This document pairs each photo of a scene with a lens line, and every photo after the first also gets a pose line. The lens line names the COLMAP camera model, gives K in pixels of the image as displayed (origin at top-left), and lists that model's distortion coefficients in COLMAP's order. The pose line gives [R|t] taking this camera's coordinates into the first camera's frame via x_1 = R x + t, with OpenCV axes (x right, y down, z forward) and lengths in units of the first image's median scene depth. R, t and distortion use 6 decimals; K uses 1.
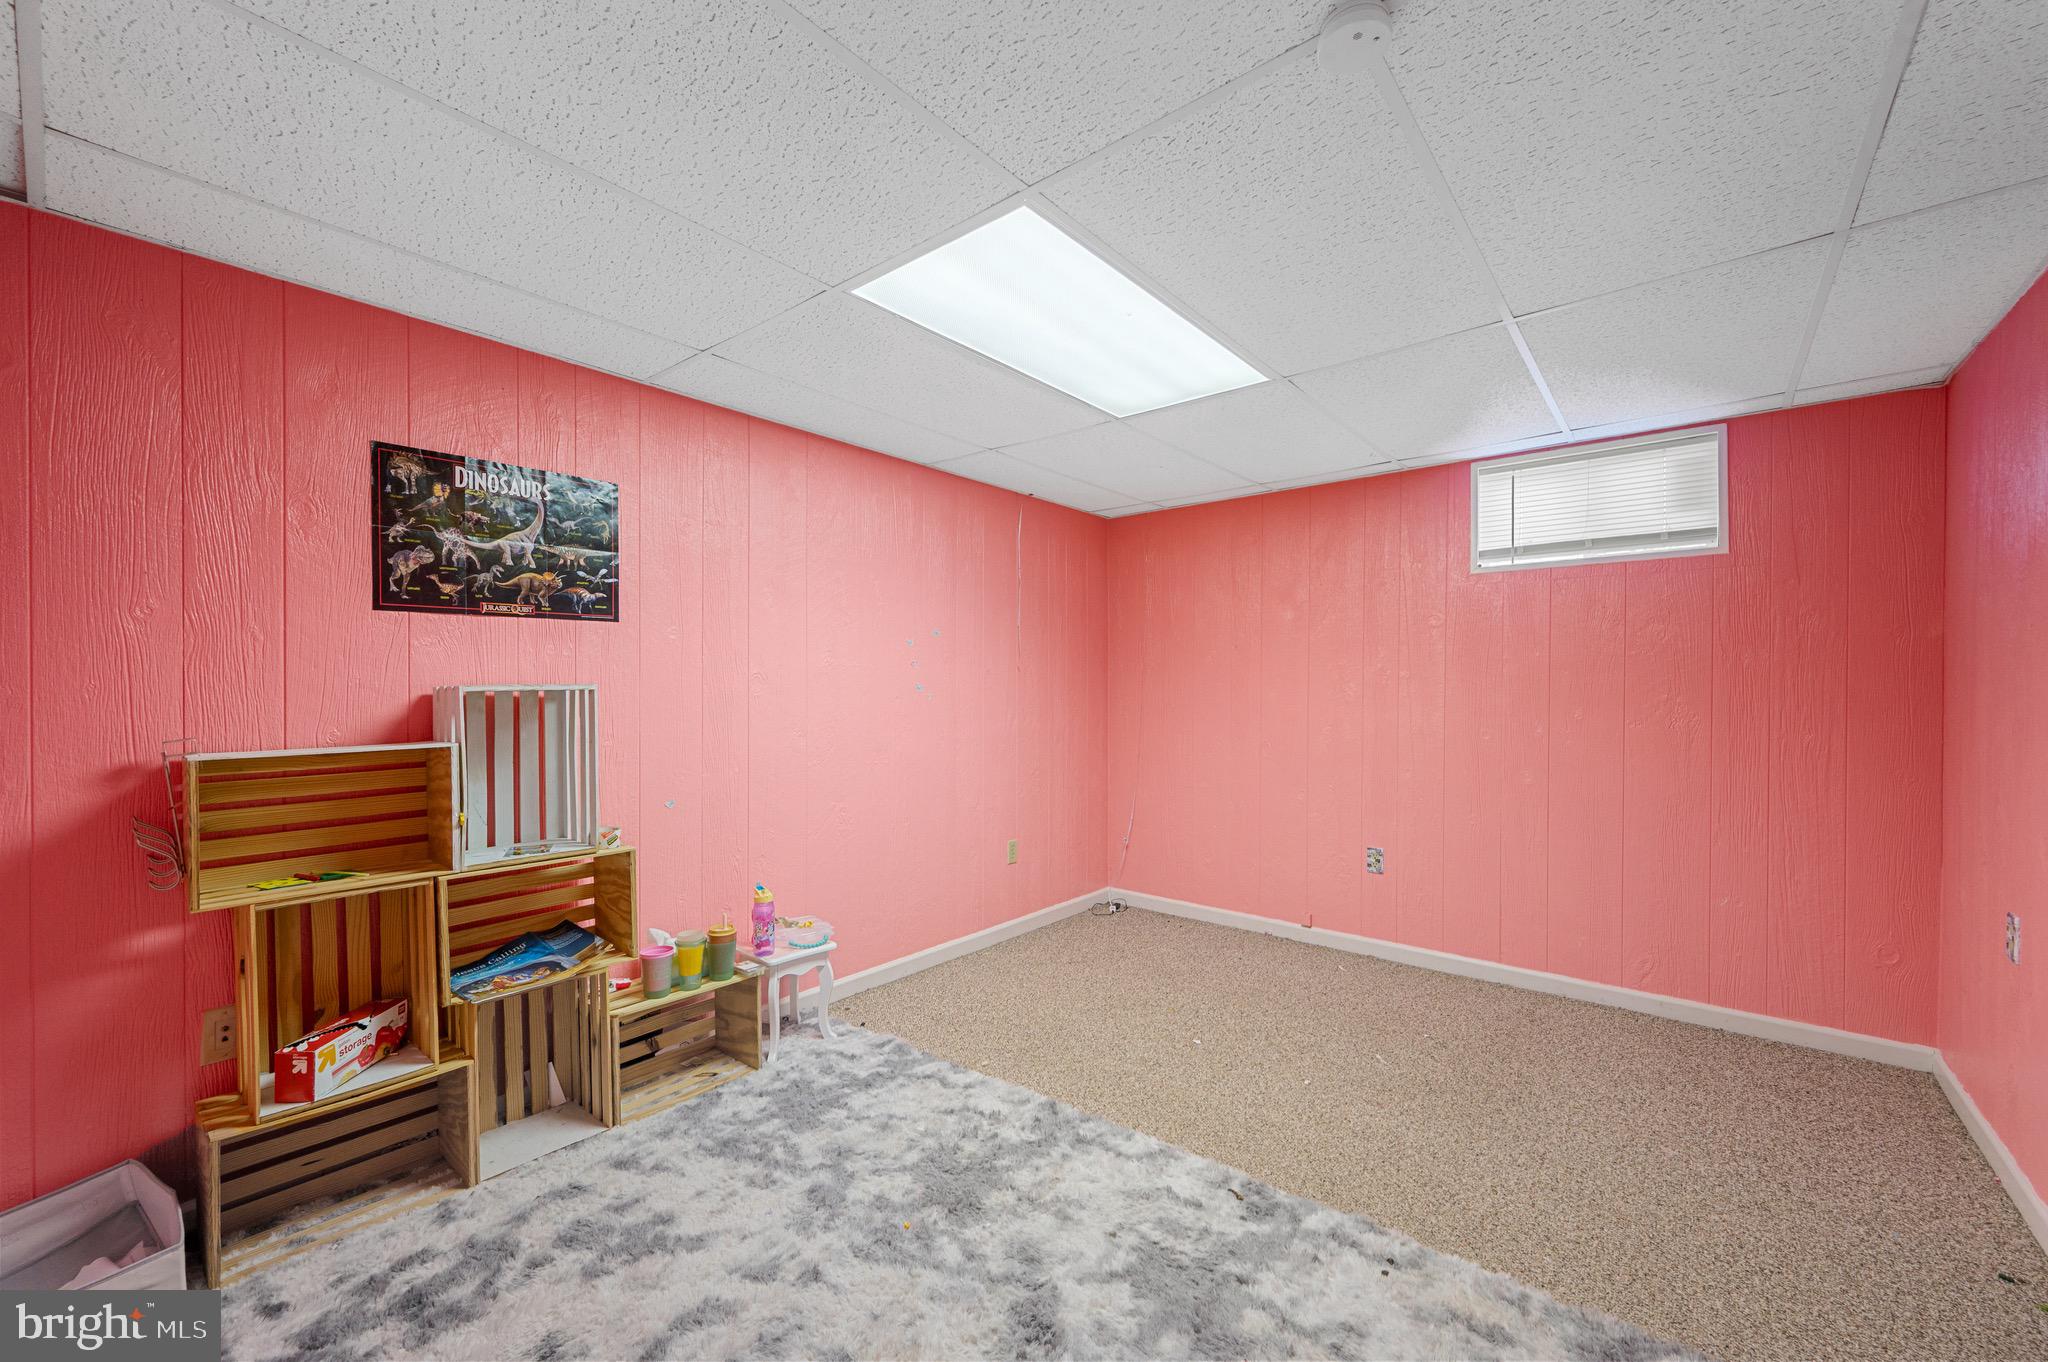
lens RADIAL K [[809.9, 0, 1030.2], [0, 809.9, 688.7], [0, 0, 1]] dist [0.000049, -0.000150]
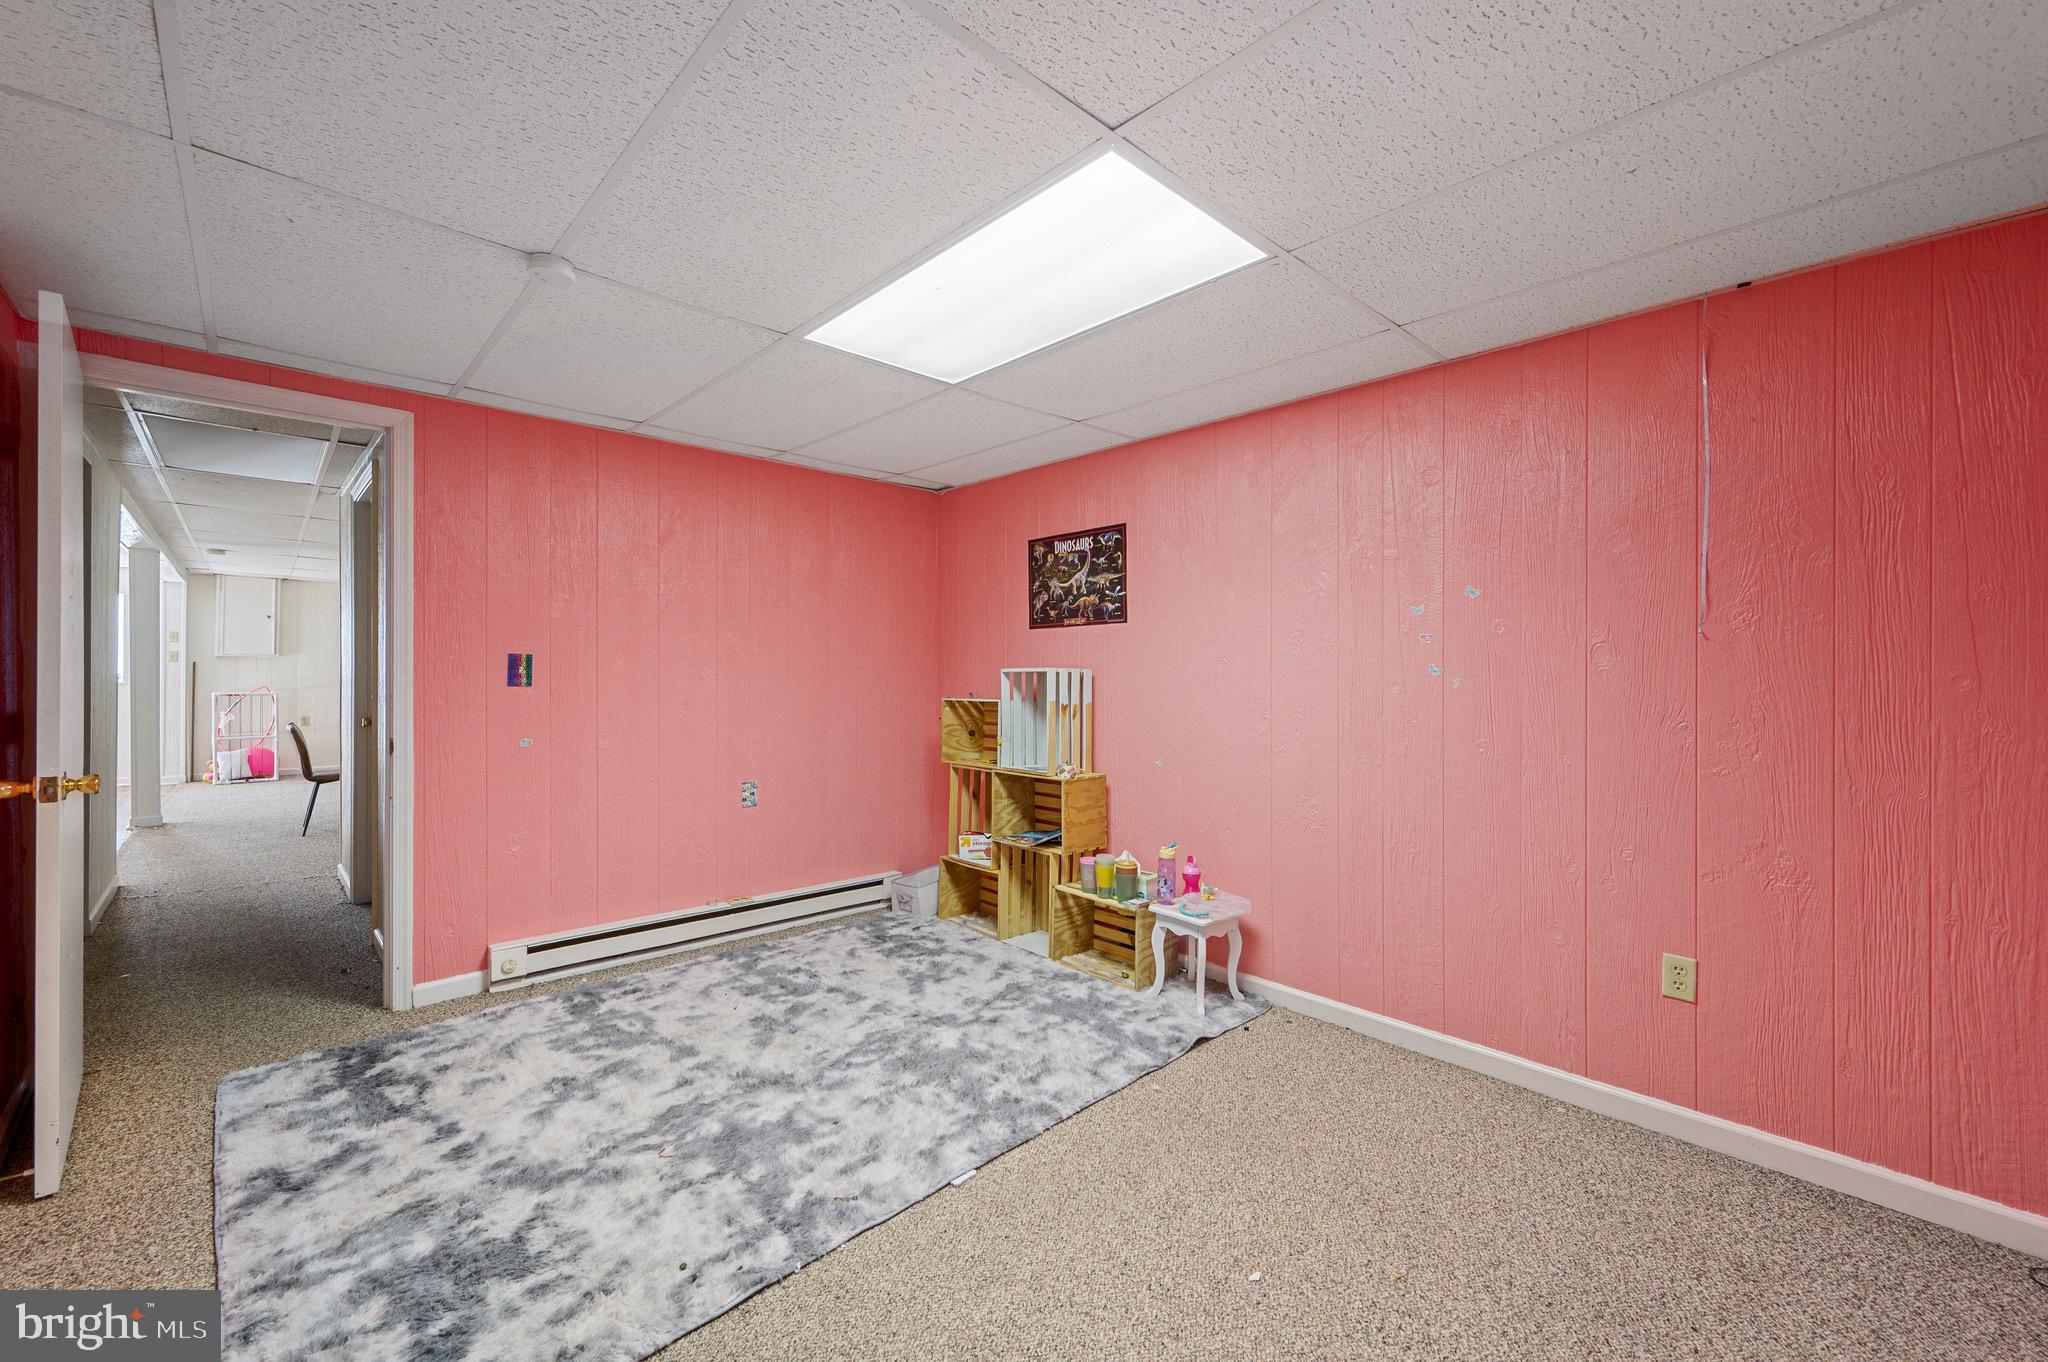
lens RADIAL K [[821.4, 0, 1024.0], [0, 821.4, 681.0], [0, 0, 1]] dist [0.001768, 0.000163]
pose [[-0.129049, 0.008630, -0.991601, 1.019253], [-0.006105, 0.999936, 0.009497, 0.005077], [0.991619, 0.007280, -0.128988, 1.146636]]
